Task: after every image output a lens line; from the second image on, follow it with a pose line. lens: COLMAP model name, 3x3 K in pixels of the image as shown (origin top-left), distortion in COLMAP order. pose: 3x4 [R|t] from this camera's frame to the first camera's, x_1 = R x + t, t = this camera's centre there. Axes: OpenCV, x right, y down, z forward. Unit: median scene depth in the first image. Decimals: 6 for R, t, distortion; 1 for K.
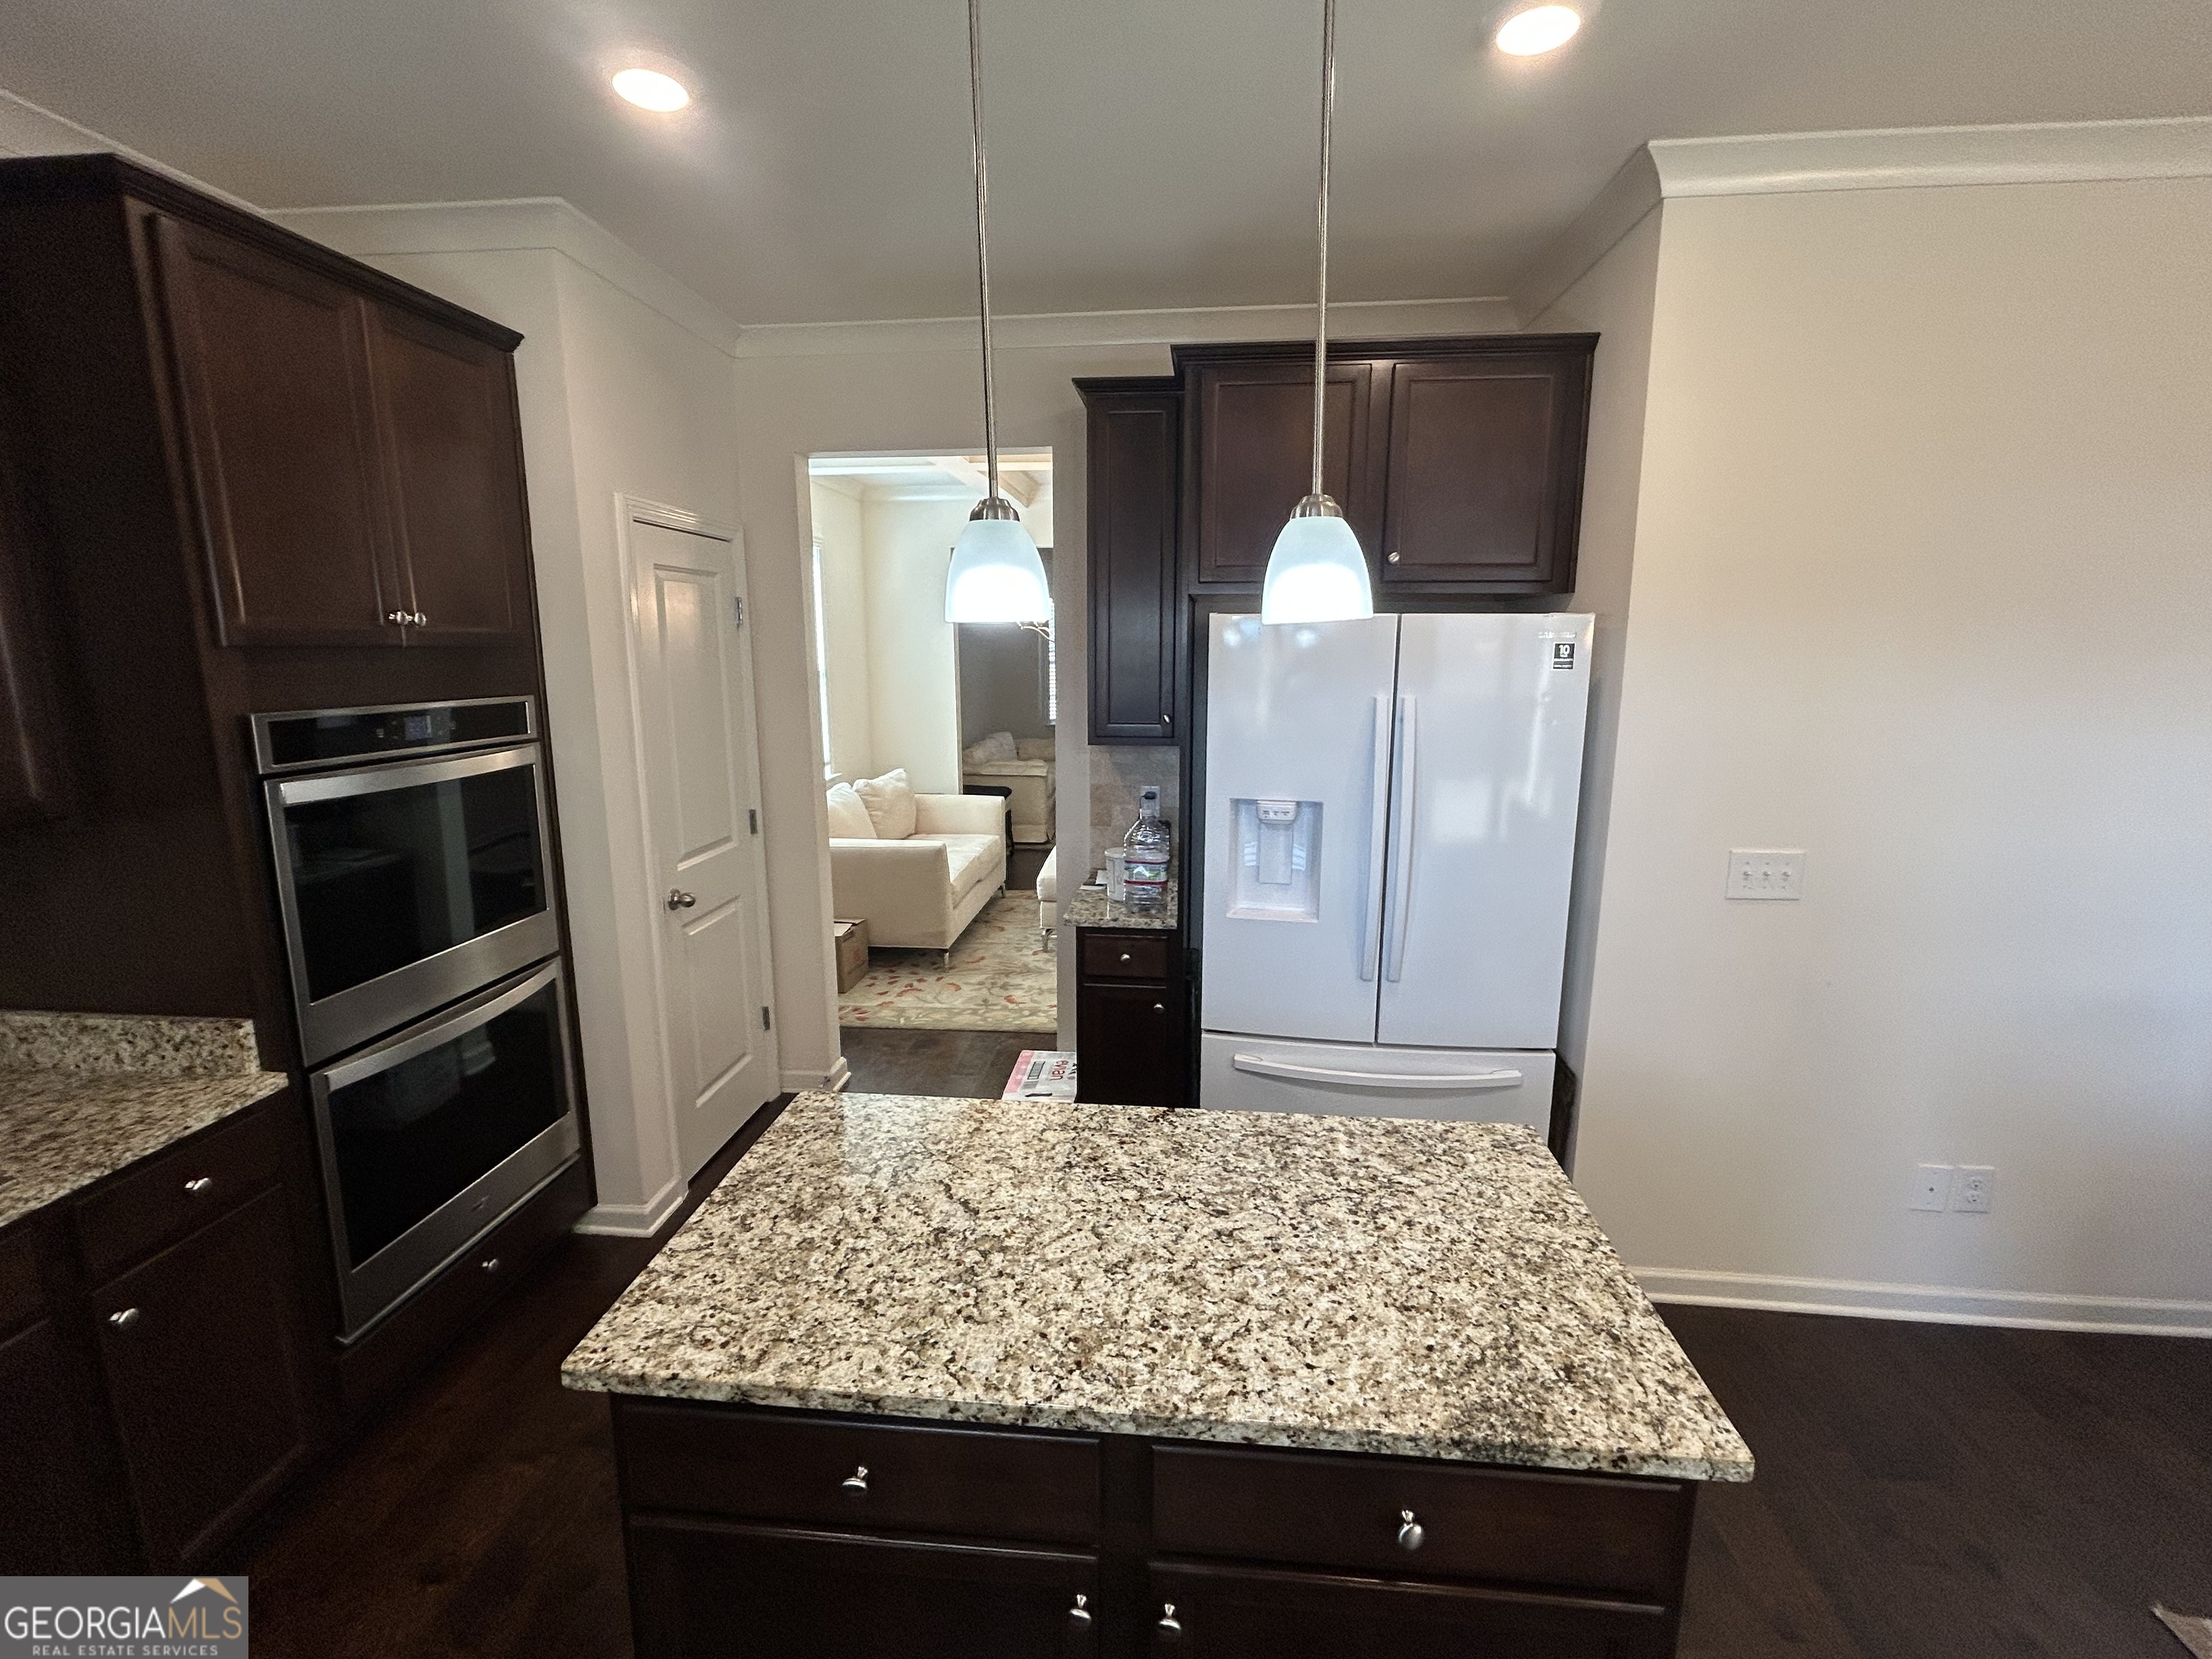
lens RADIAL K [[979.7, 0, 1106.0], [0, 979.7, 829.5], [0, 0, 1]] dist [0.002311, 0.000482]
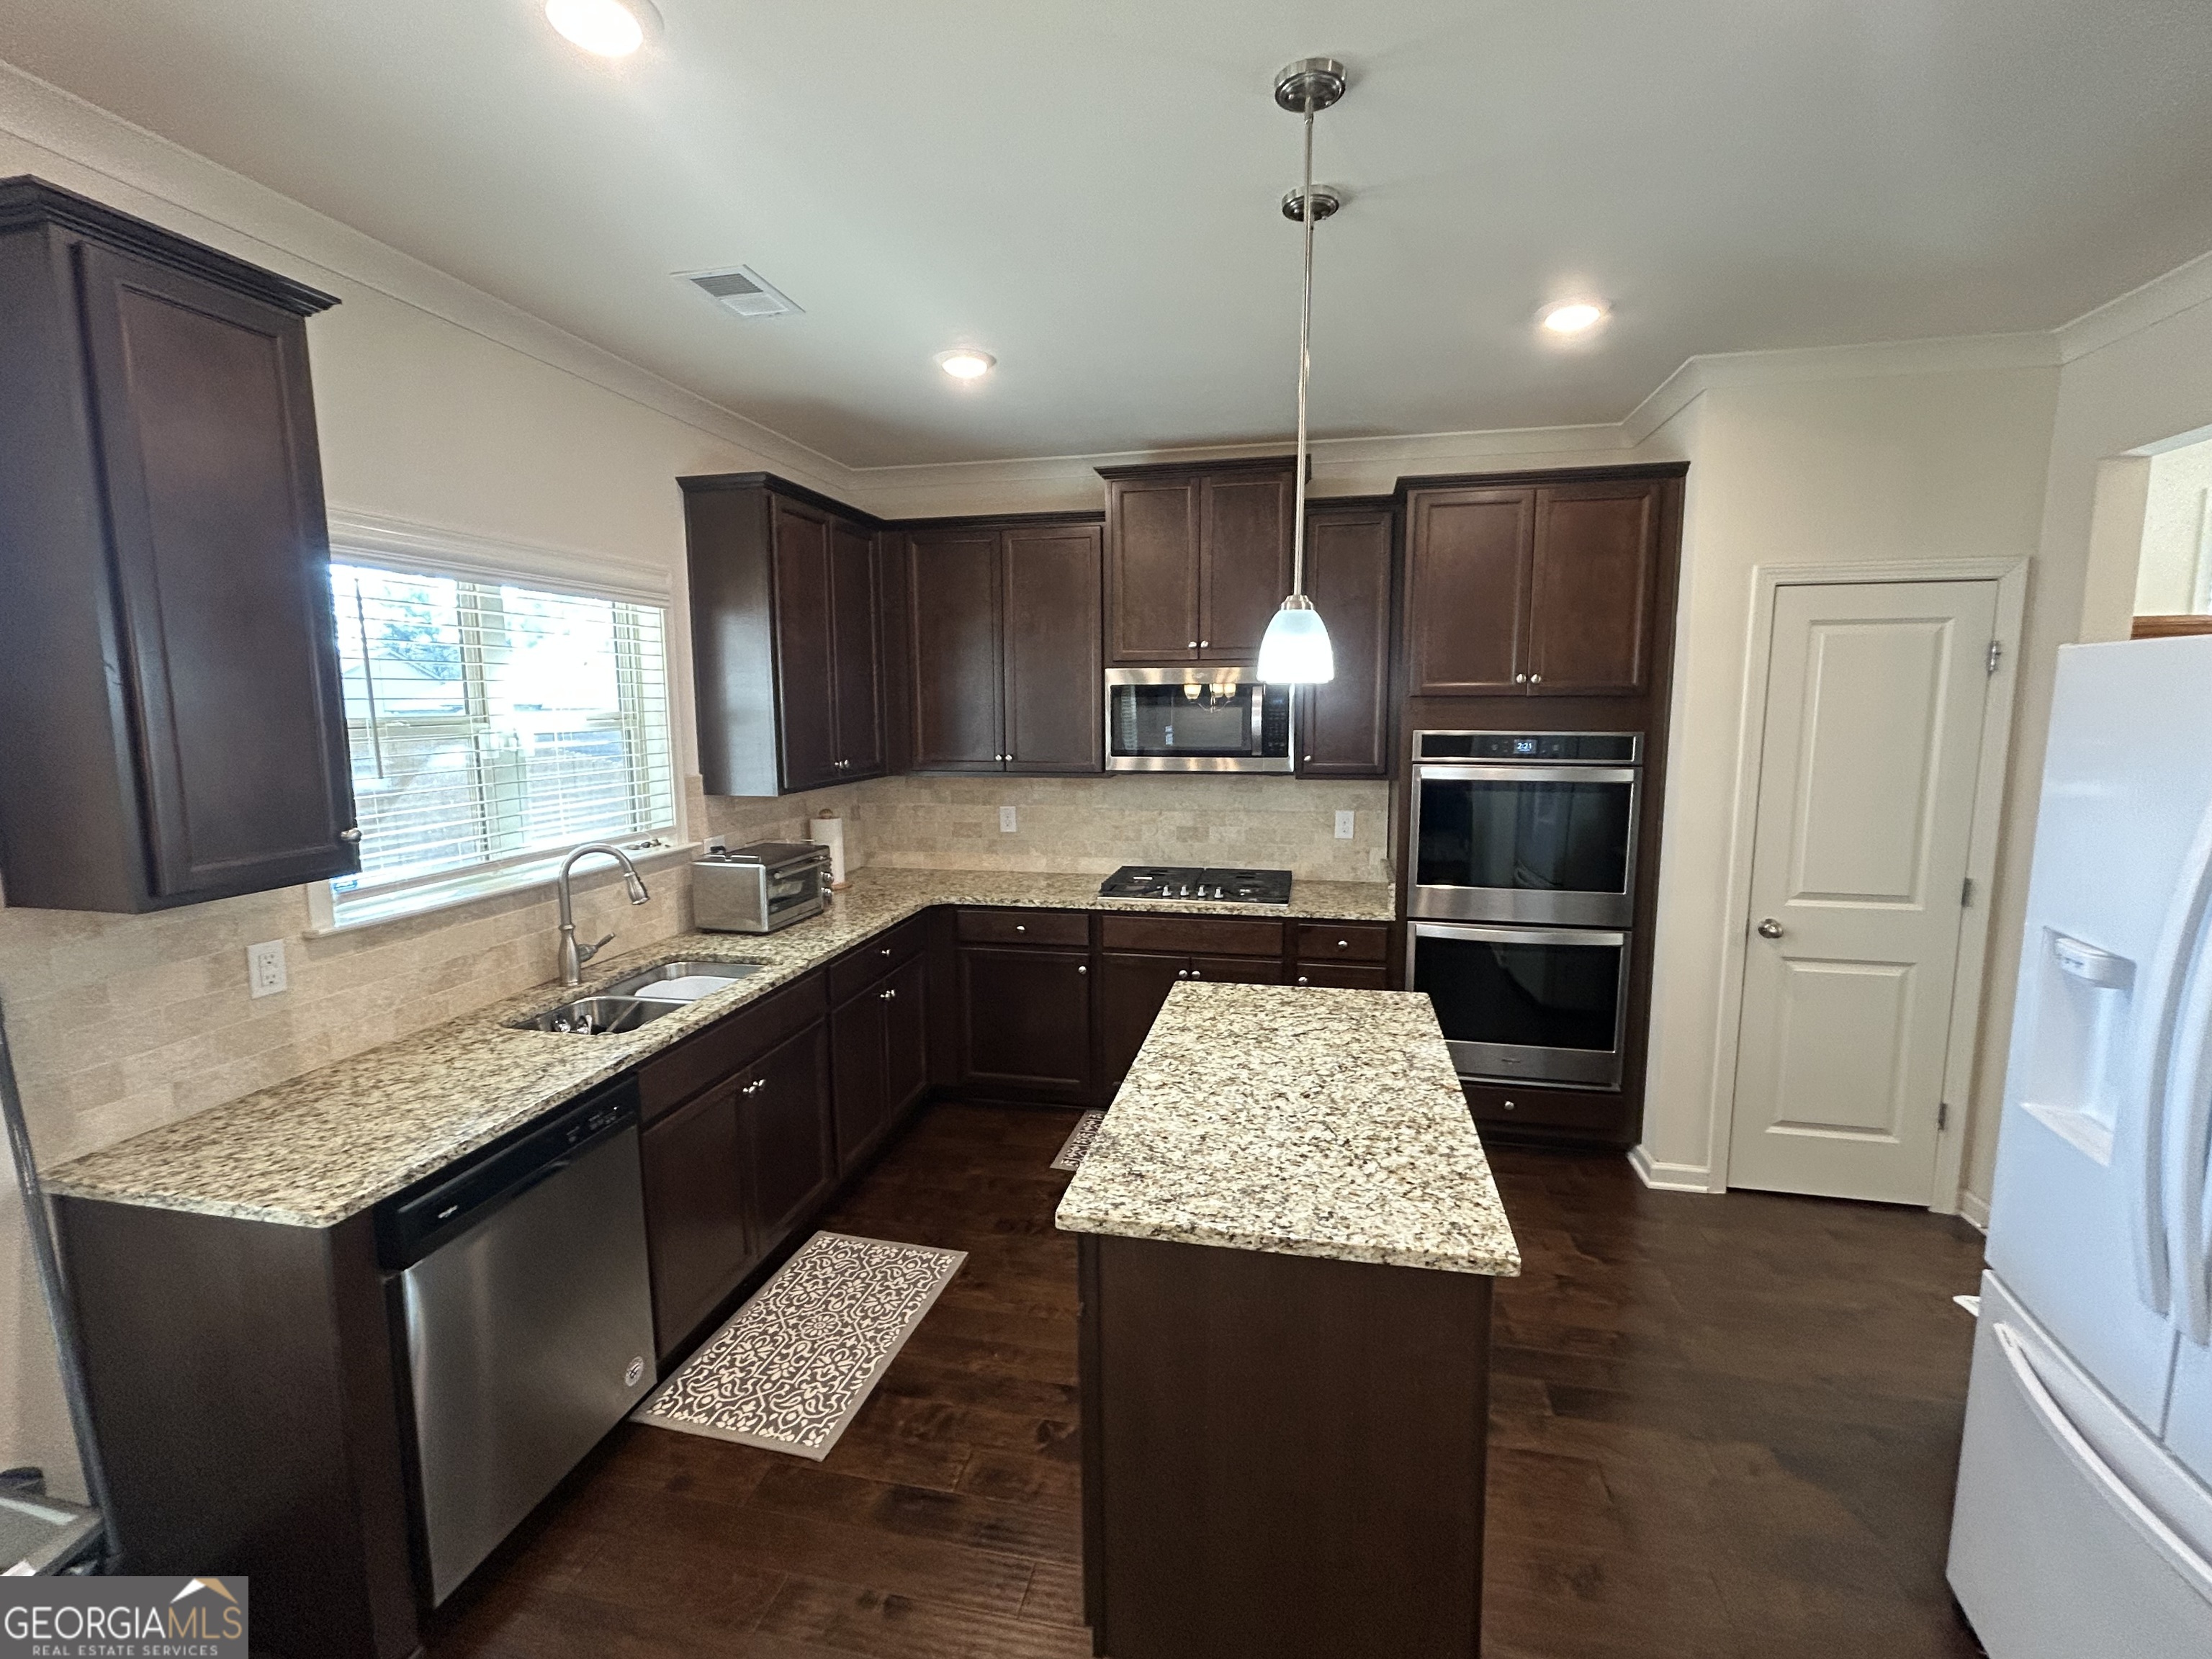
lens RADIAL K [[979.7, 0, 1106.0], [0, 979.7, 829.5], [0, 0, 1]] dist [0.002311, 0.000482]
pose [[-0.126650, 0.130648, -0.983306, 1.488610], [-0.182791, 0.971238, 0.152588, -0.140417], [0.974960, 0.199065, -0.099126, 0.789803]]
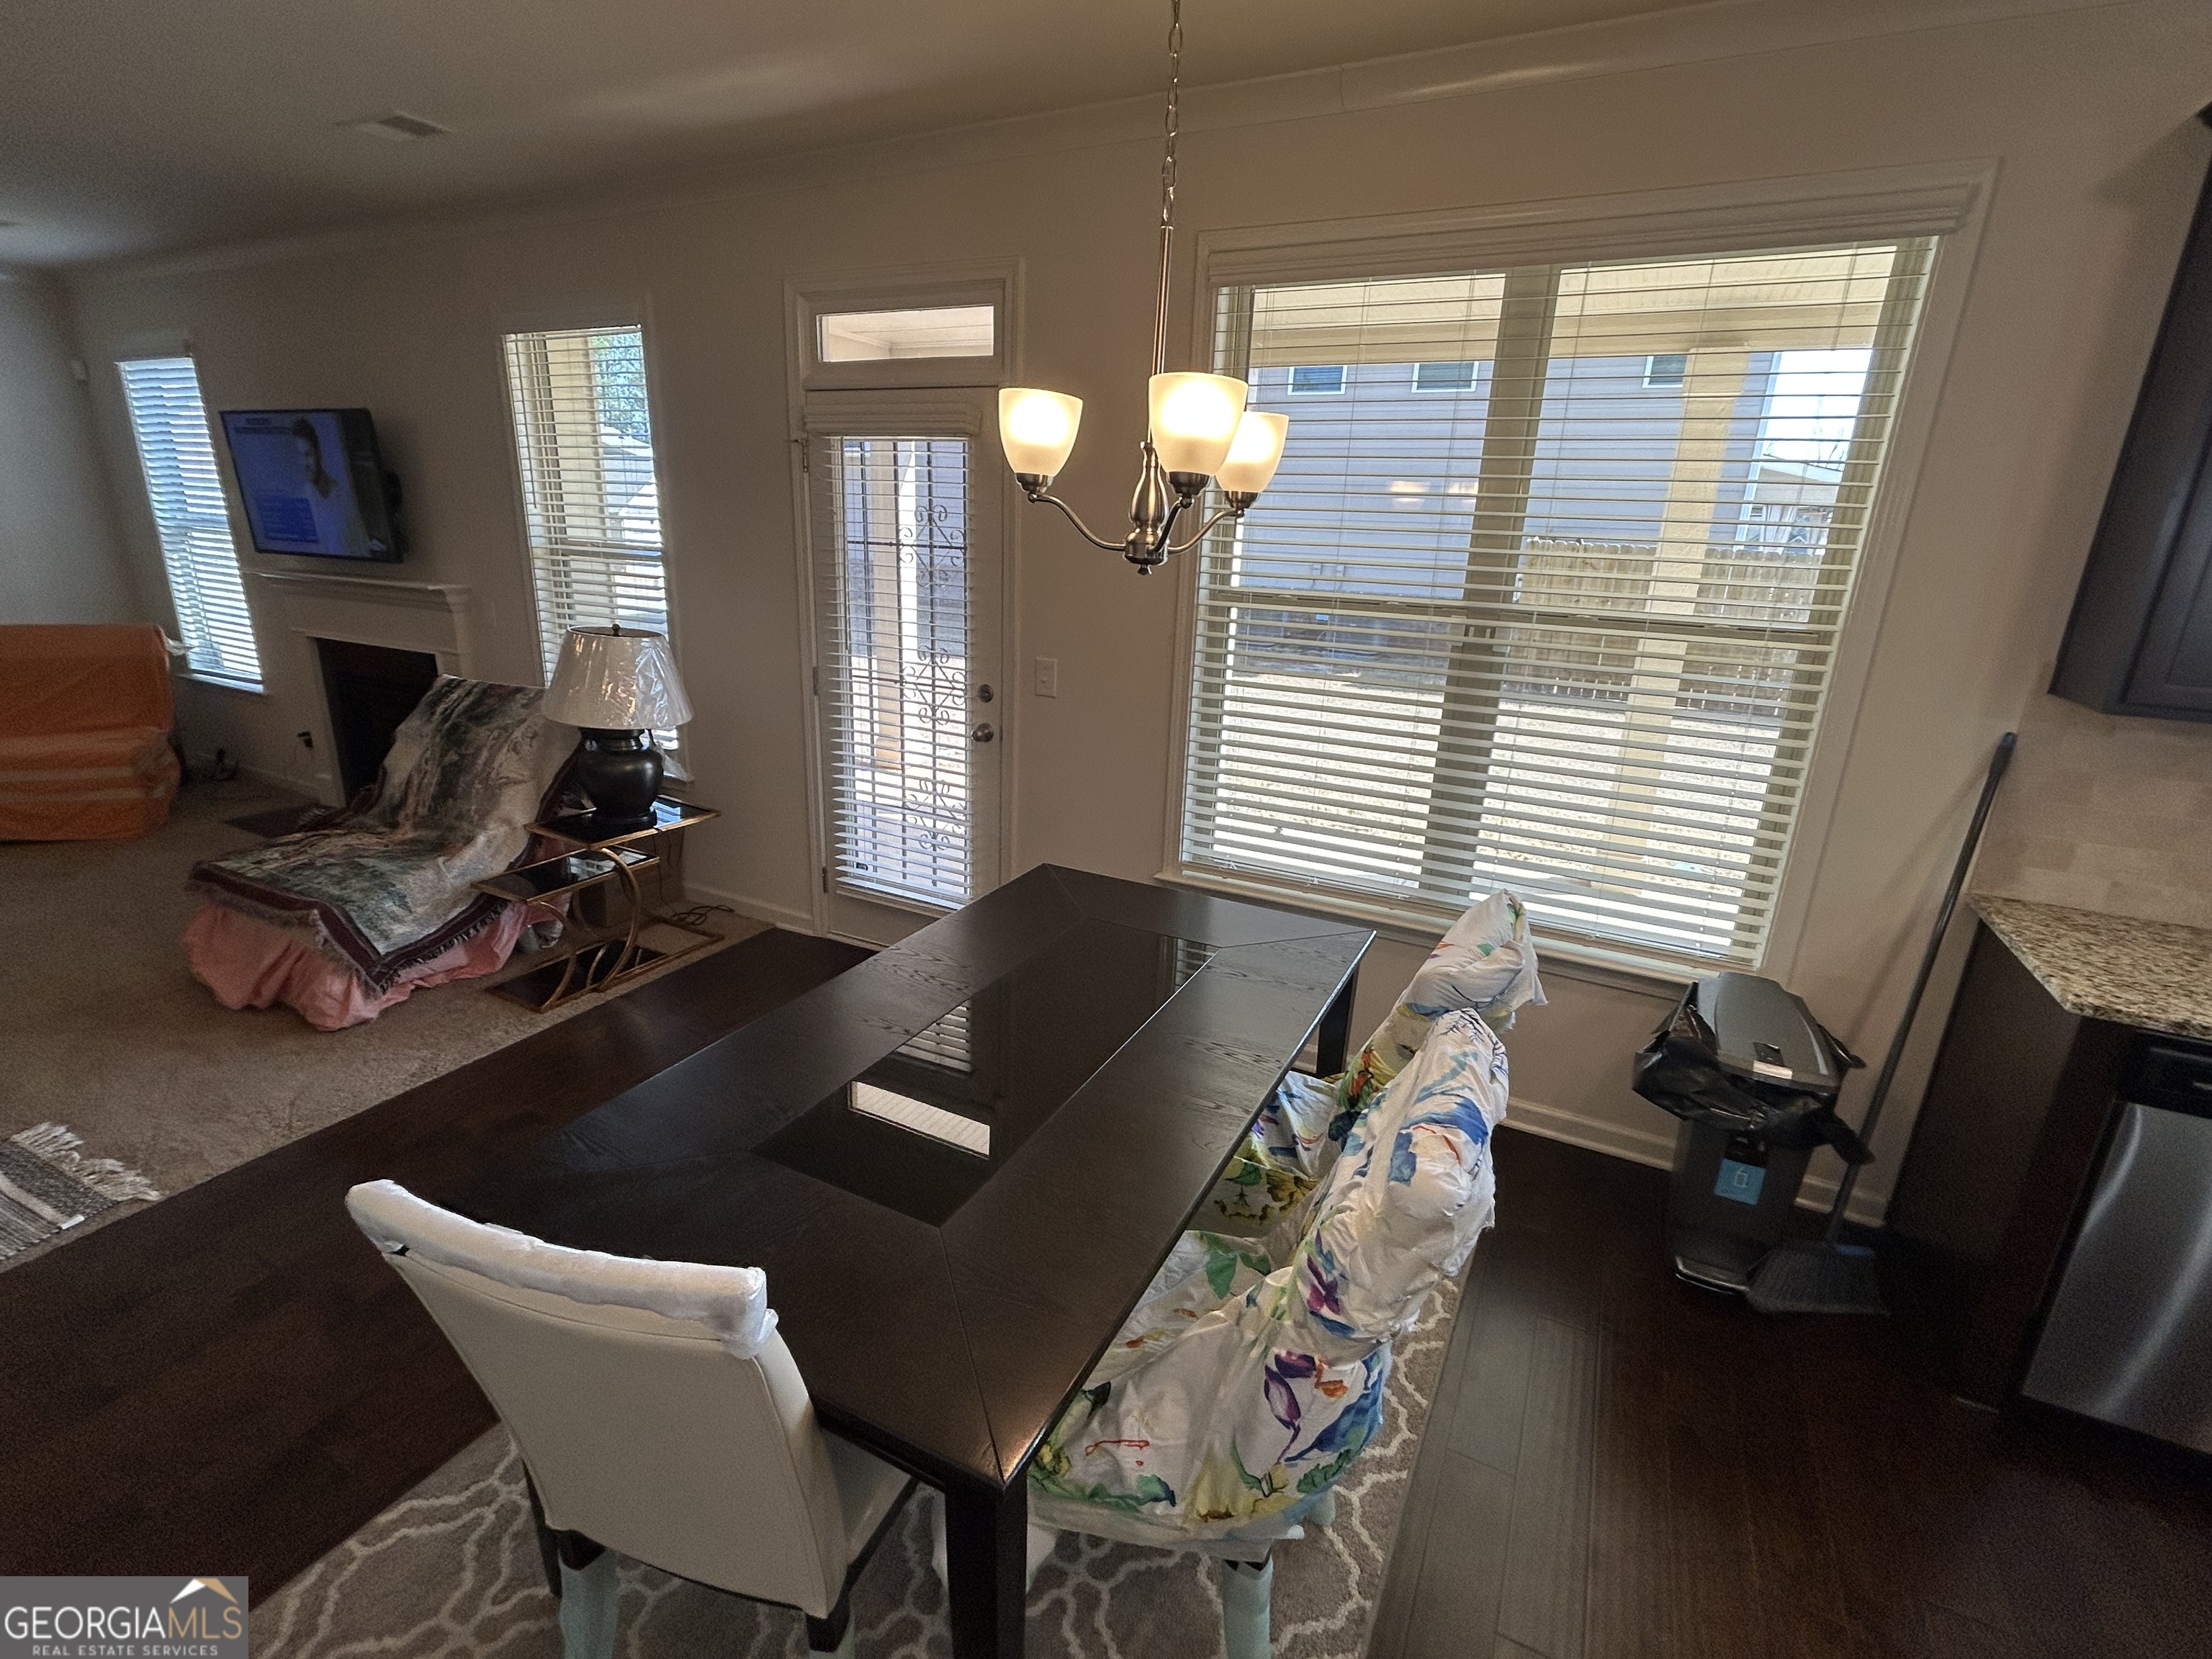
lens RADIAL K [[979.7, 0, 1106.0], [0, 979.7, 829.5], [0, 0, 1]] dist [0.002311, 0.000482]
pose [[-0.921481, -0.151336, 0.357730, 1.285092], [0.035124, 0.884739, 0.464761, -0.205014], [-0.386832, 0.440833, -0.809955, 1.302380]]
